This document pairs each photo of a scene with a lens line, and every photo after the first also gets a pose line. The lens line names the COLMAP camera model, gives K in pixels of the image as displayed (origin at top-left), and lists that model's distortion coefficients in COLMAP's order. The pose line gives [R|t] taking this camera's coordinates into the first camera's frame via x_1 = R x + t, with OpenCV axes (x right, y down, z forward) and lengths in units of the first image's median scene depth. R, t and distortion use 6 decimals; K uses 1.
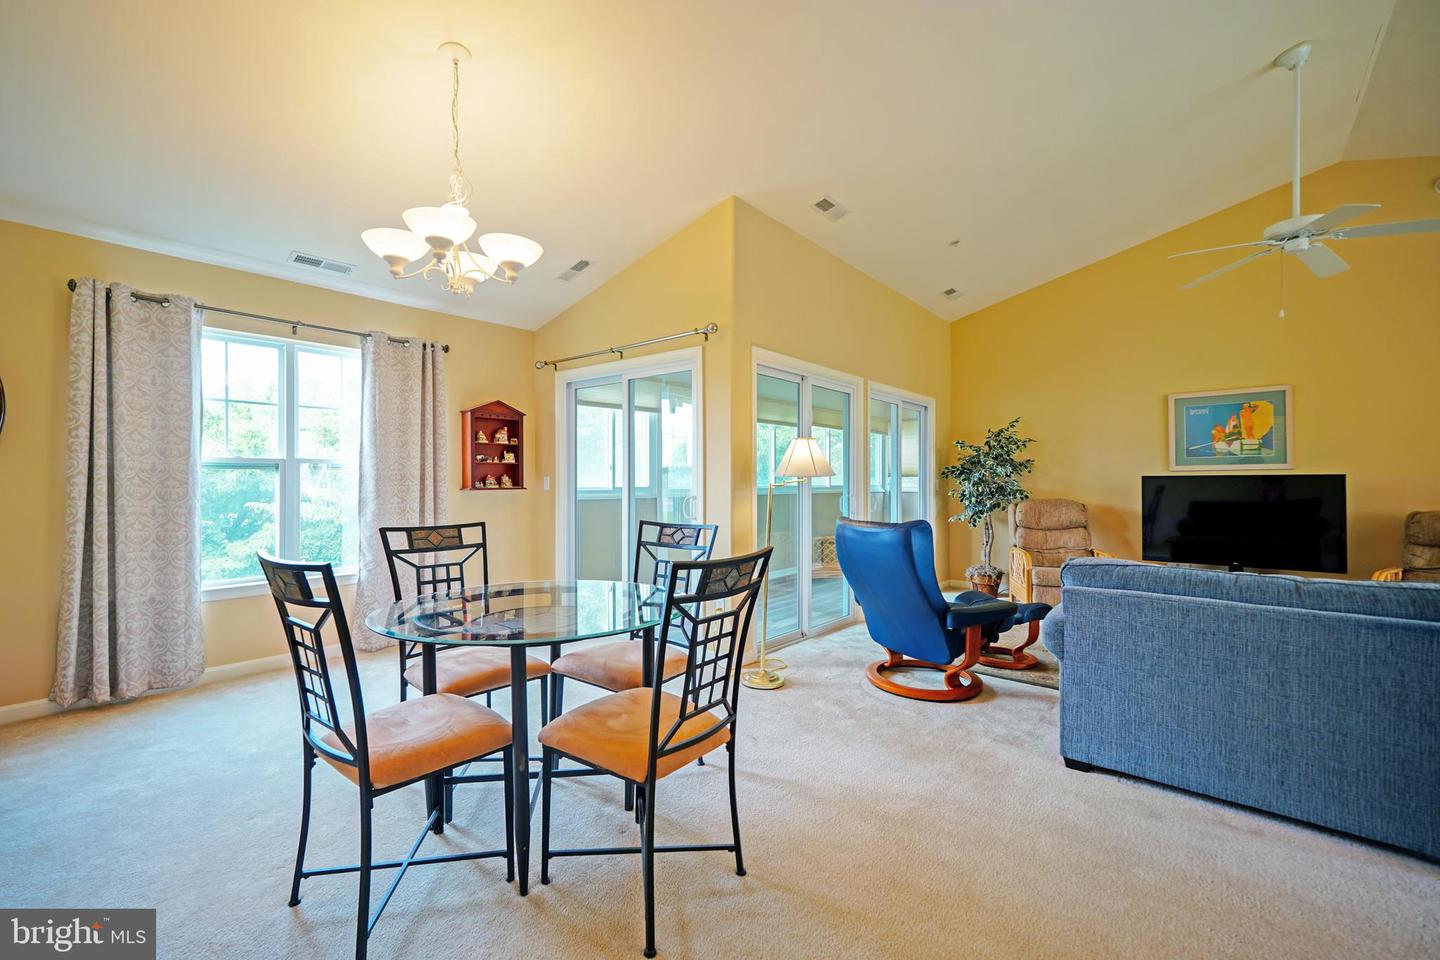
lens RADIAL K [[609.9, 0, 711.6], [0, 609.9, 477.9], [0, 0, 1]] dist [-0.003866, 0.003434]
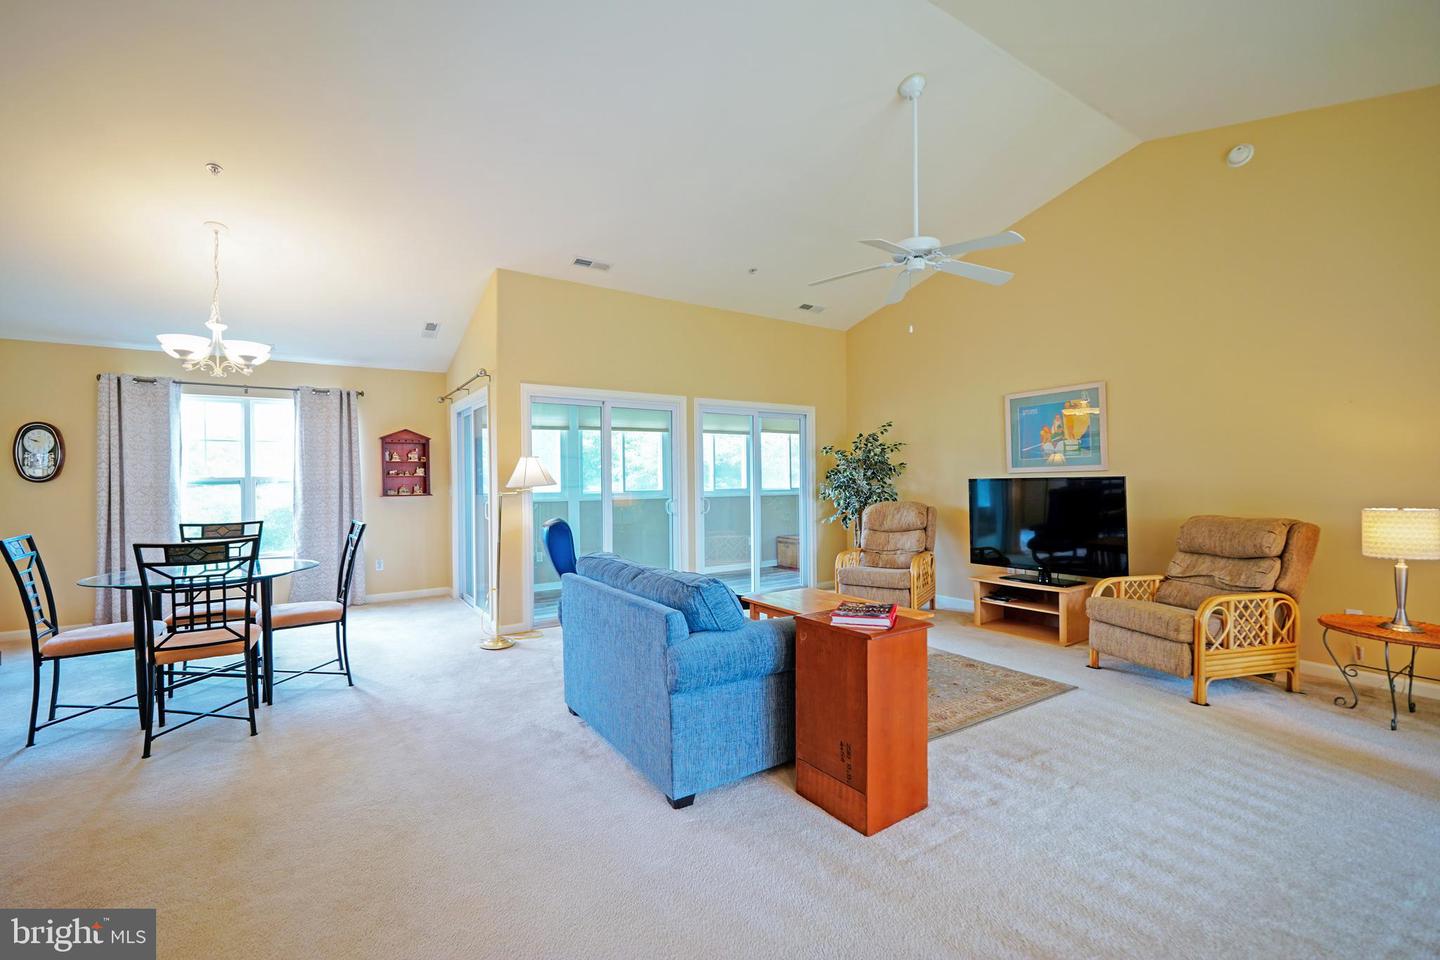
lens RADIAL K [[609.9, 0, 709.0], [0, 609.9, 479.1], [0, 0, 1]] dist [-0.003866, 0.003434]
pose [[0.959444, -0.012299, -0.281632, 0.636613], [0.013299, 0.999910, 0.001638, -0.011028], [0.281587, -0.005317, 0.959521, -0.084764]]
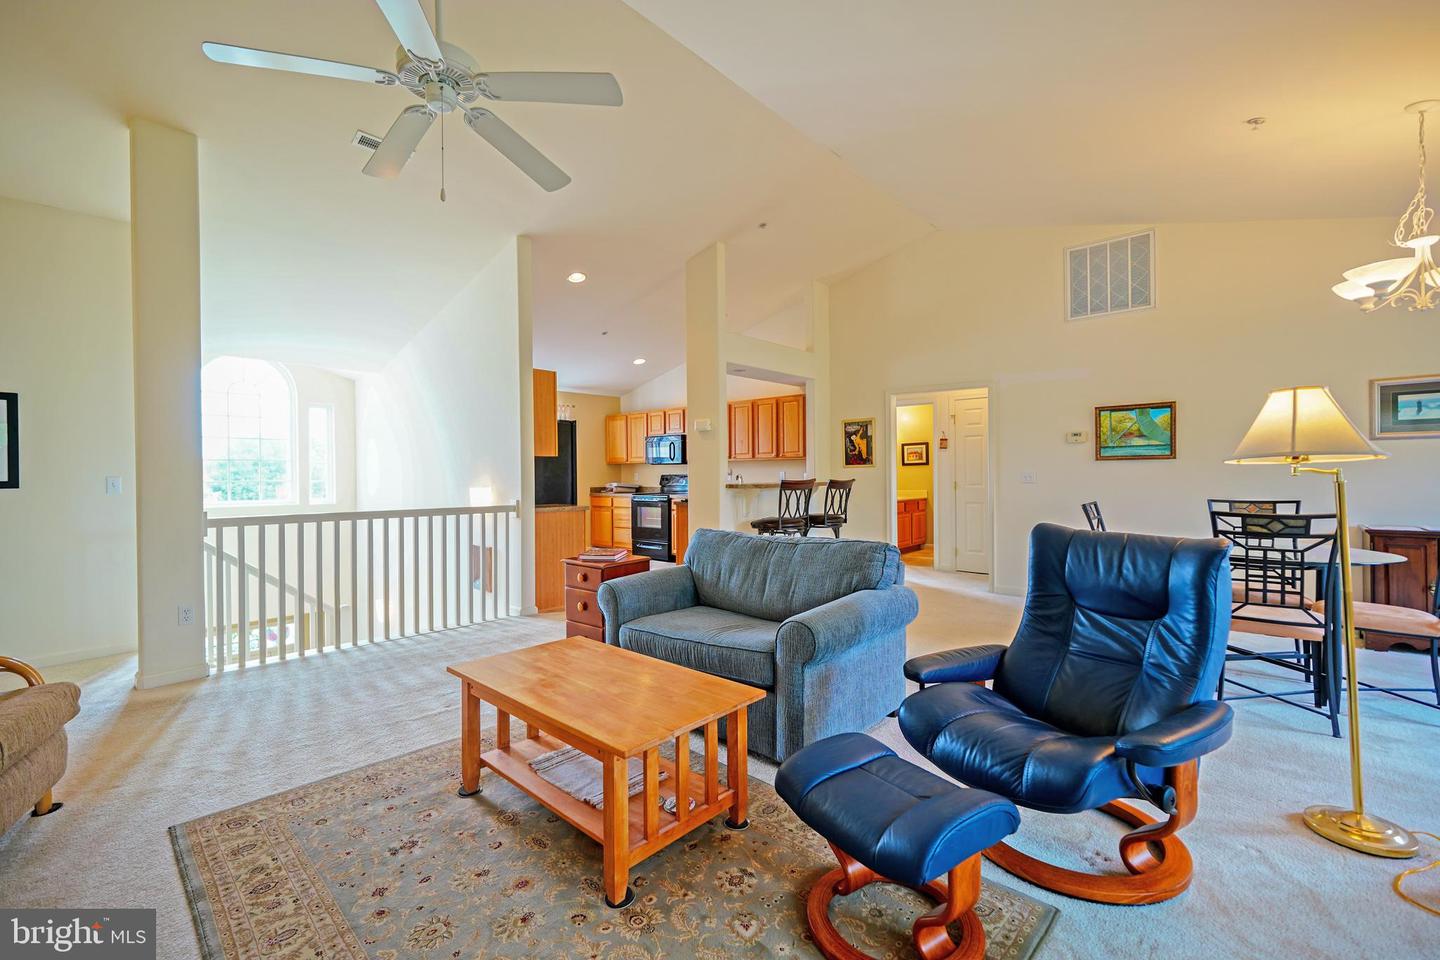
lens RADIAL K [[609.9, 0, 707.0], [0, 609.9, 475.0], [0, 0, 1]] dist [-0.003866, 0.003434]
pose [[-0.999293, 0.005251, 0.037220, 0.467156], [0.005132, 0.999981, -0.003289, 0.005599], [-0.037237, -0.003096, -0.999302, 1.134077]]
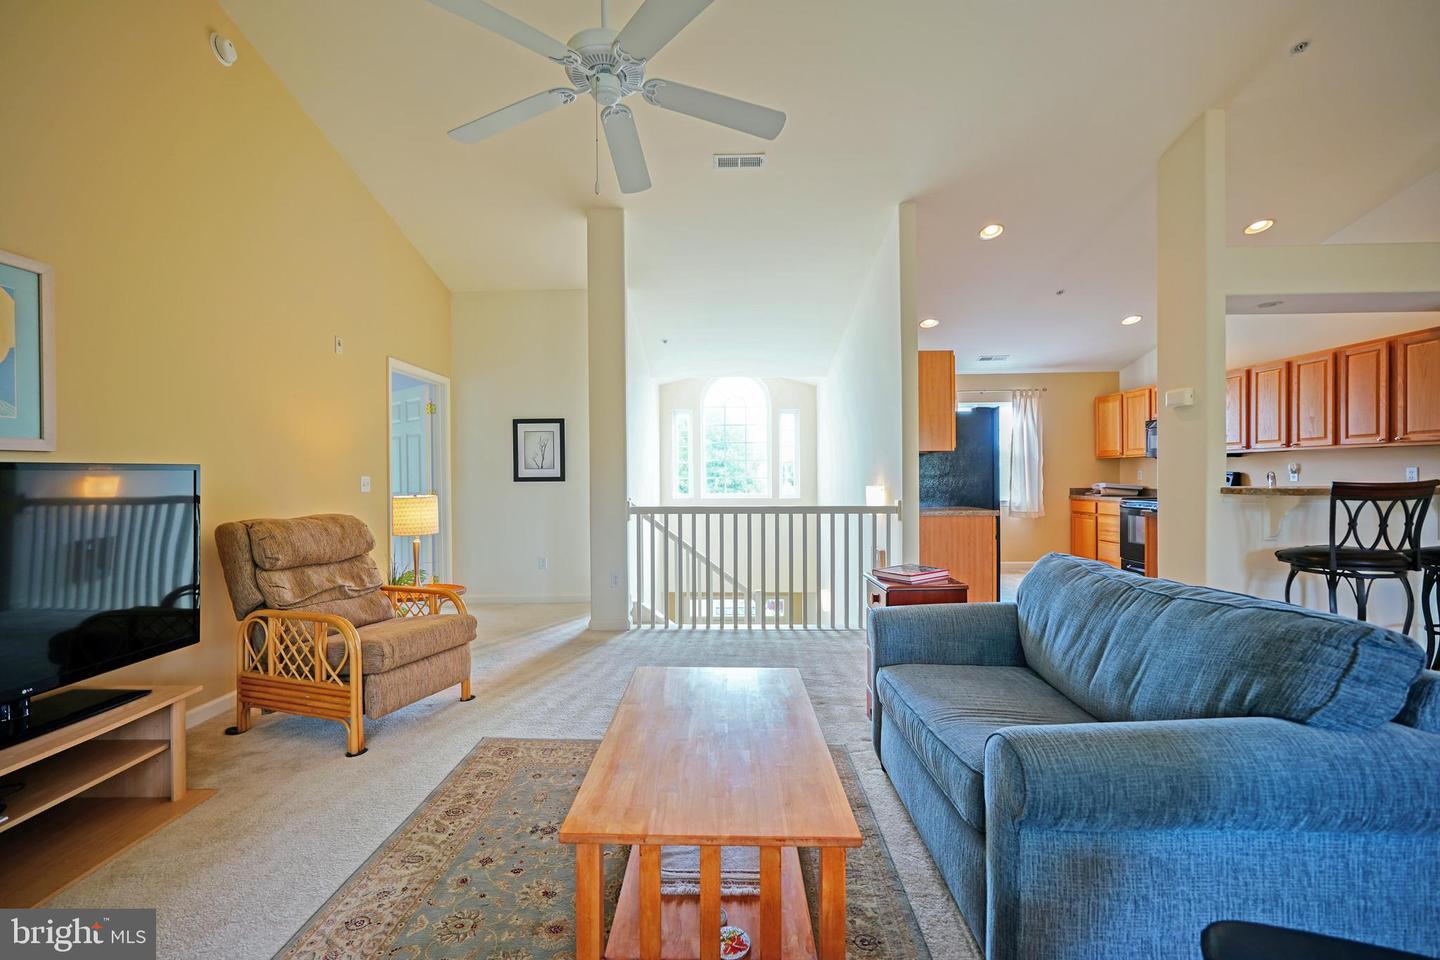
lens RADIAL K [[609.9, 0, 708.6], [0, 609.9, 479.7], [0, 0, 1]] dist [-0.003866, 0.003434]
pose [[-0.633203, -0.004285, 0.773974, 0.293409], [0.000472, 0.999982, 0.005921, 0.005466], [-0.773986, 0.004115, -0.633190, 0.922170]]
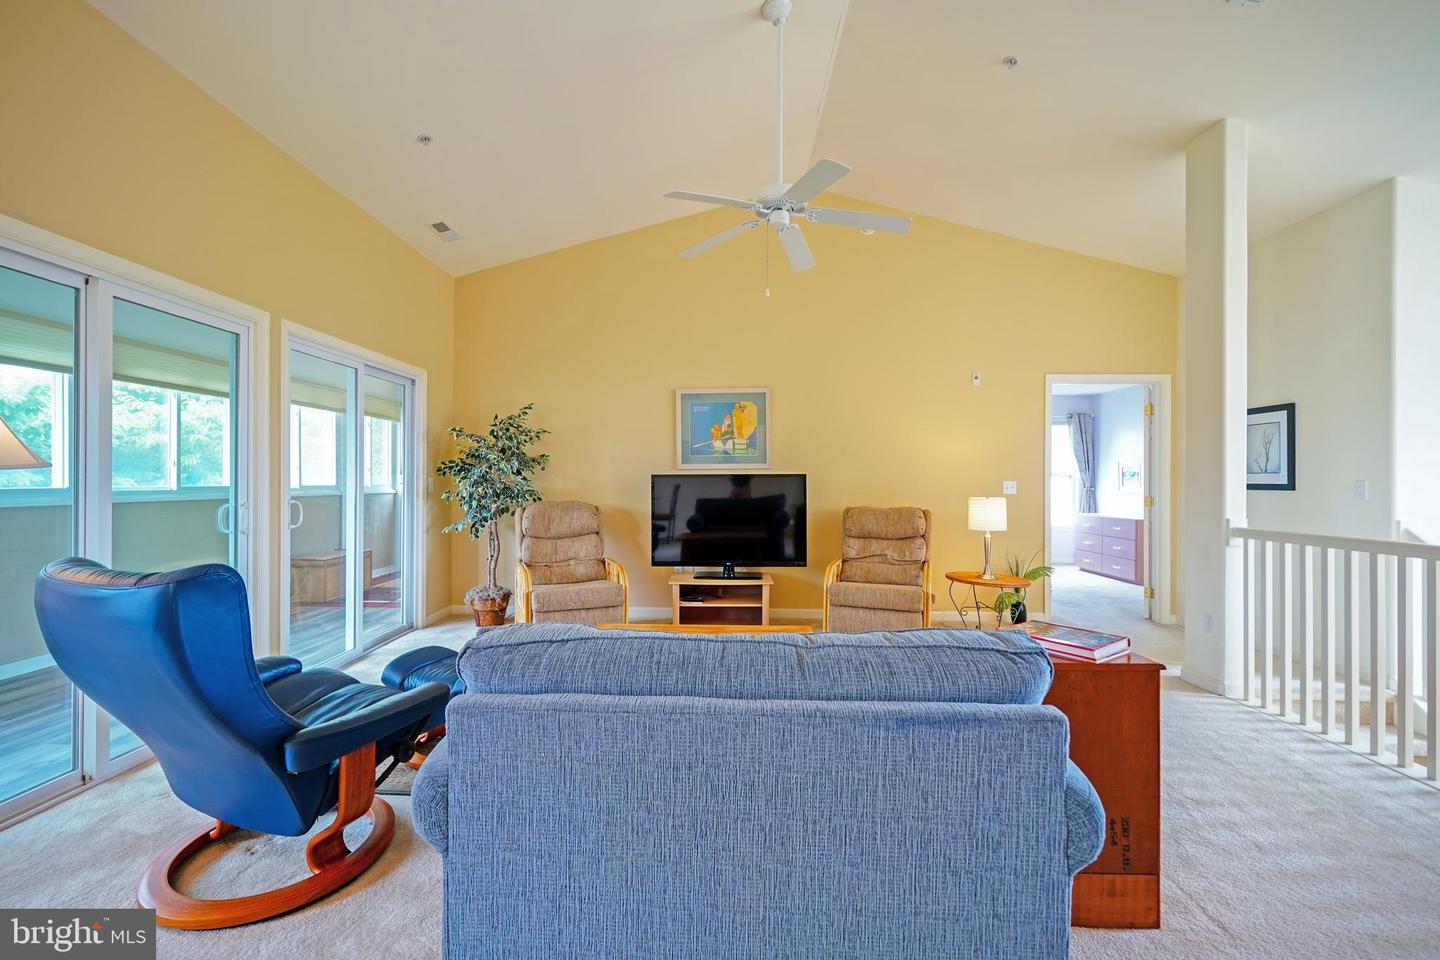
lens RADIAL K [[609.9, 0, 708.5], [0, 609.9, 476.6], [0, 0, 1]] dist [-0.003866, 0.003434]
pose [[0.781966, 0.003671, 0.623311, 0.222152], [-0.004293, 0.999991, -0.000502, 0.000207], [-0.623307, -0.002283, 0.781974, 0.252646]]
